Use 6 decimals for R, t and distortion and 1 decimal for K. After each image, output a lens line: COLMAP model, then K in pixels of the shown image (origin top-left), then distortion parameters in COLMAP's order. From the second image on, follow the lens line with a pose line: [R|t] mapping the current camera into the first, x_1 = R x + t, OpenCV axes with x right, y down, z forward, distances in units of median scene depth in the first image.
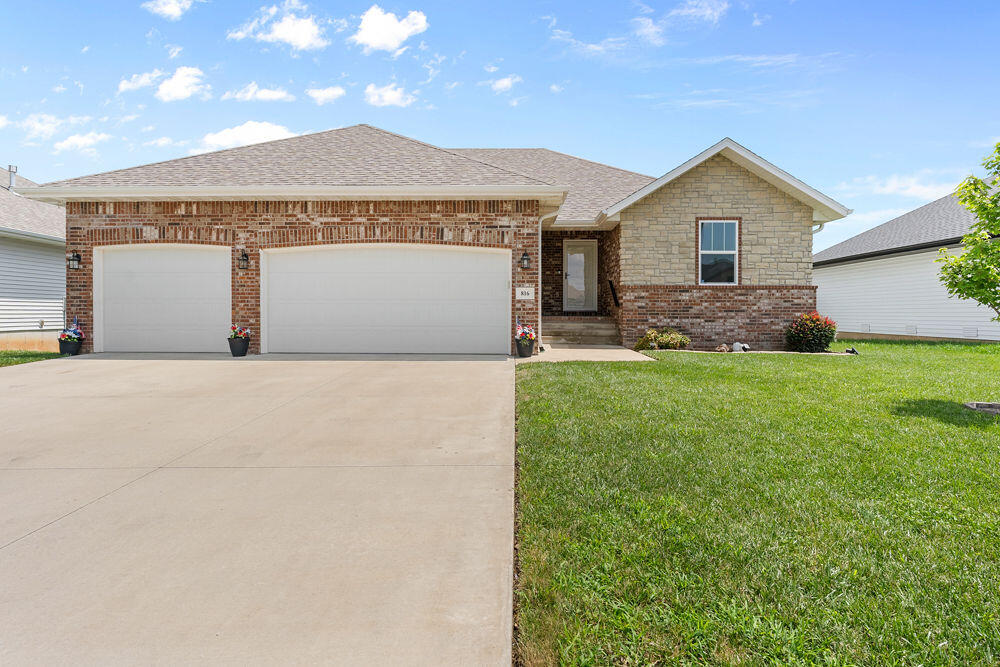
lens RADIAL K [[541.5, 0, 500.8], [0, 541.5, 325.2], [0, 0, 1]] dist [-0.001786, 0.002112]
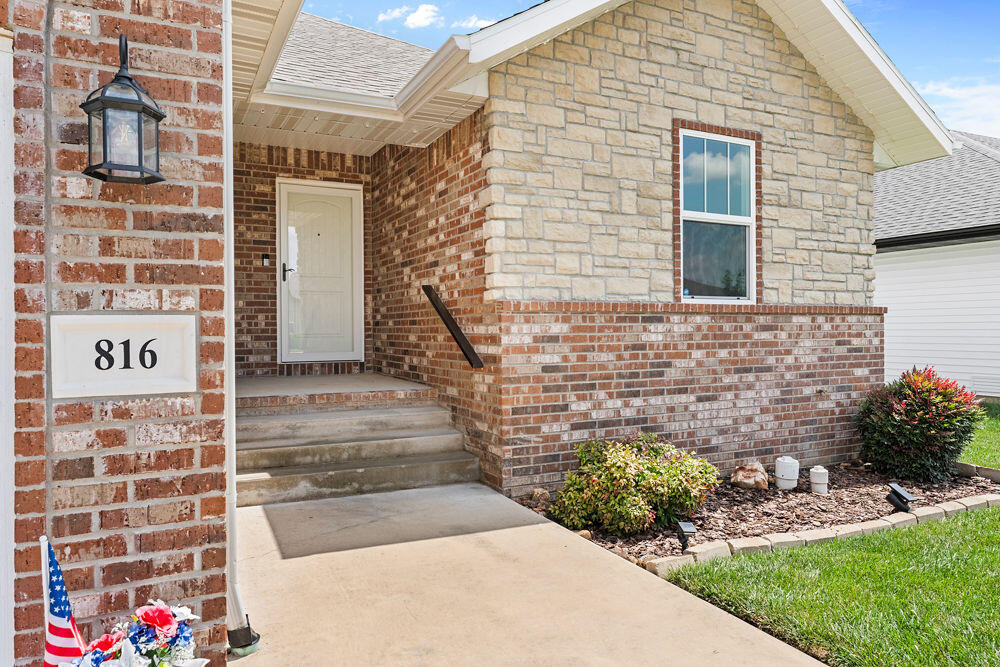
lens RADIAL K [[668.8, 0, 497.5], [0, 668.8, 333.3], [0, 0, 1]] dist [0.006162, -0.002564]
pose [[0.883582, -0.010678, 0.468154, 0.048391], [0.018850, 0.999741, -0.012774, -0.059591], [-0.467897, 0.020111, 0.883554, 0.783646]]
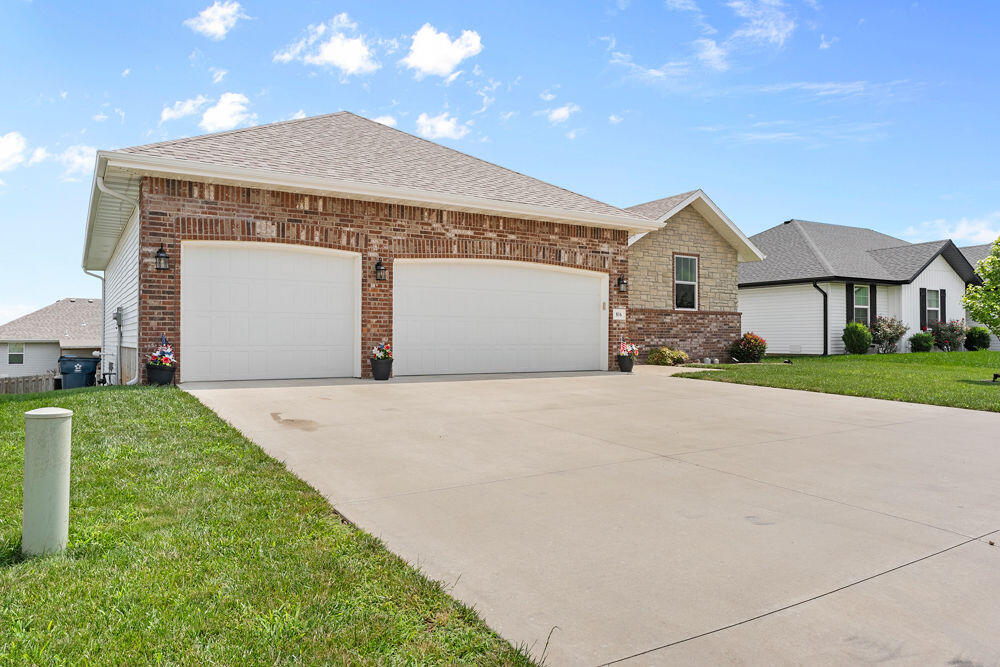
lens RADIAL K [[668.8, 0, 494.0], [0, 668.8, 335.5], [0, 0, 1]] dist [0.006162, -0.002564]
pose [[0.840112, 0.002196, 0.542408, -0.895891], [0.013490, 0.999598, -0.024940, 0.014557], [-0.542245, 0.028269, 0.839745, -0.002799]]
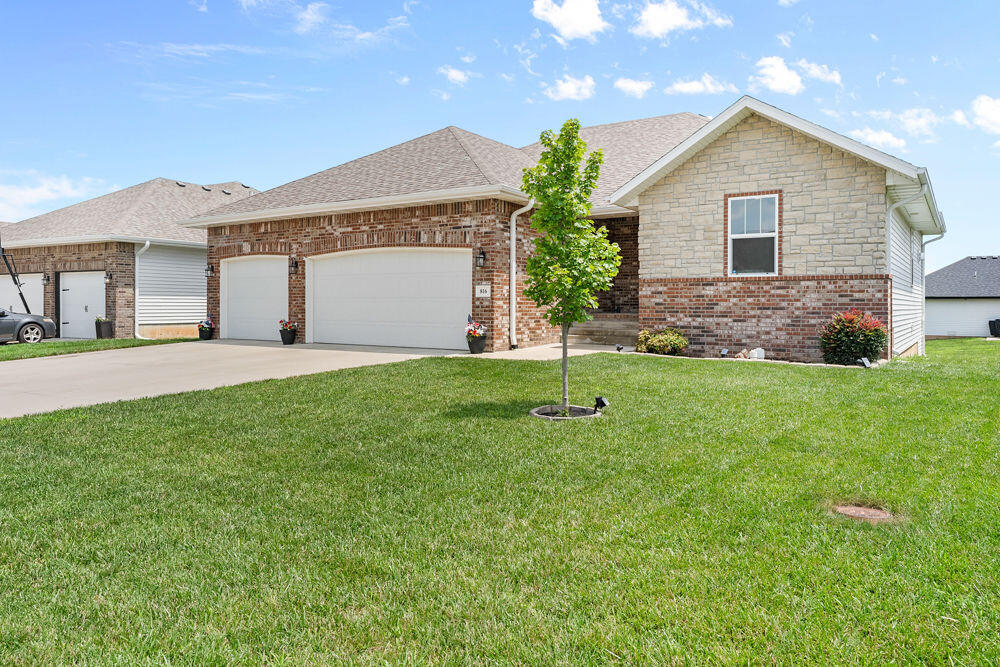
lens RADIAL K [[668.8, 0, 517.1], [0, 668.8, 324.7], [0, 0, 1]] dist [0.006162, -0.002564]
pose [[0.856620, 0.015181, -0.515725, 0.738479], [-0.012388, 0.999884, 0.008858, -0.007745], [0.515800, -0.001199, 0.856708, -0.041685]]
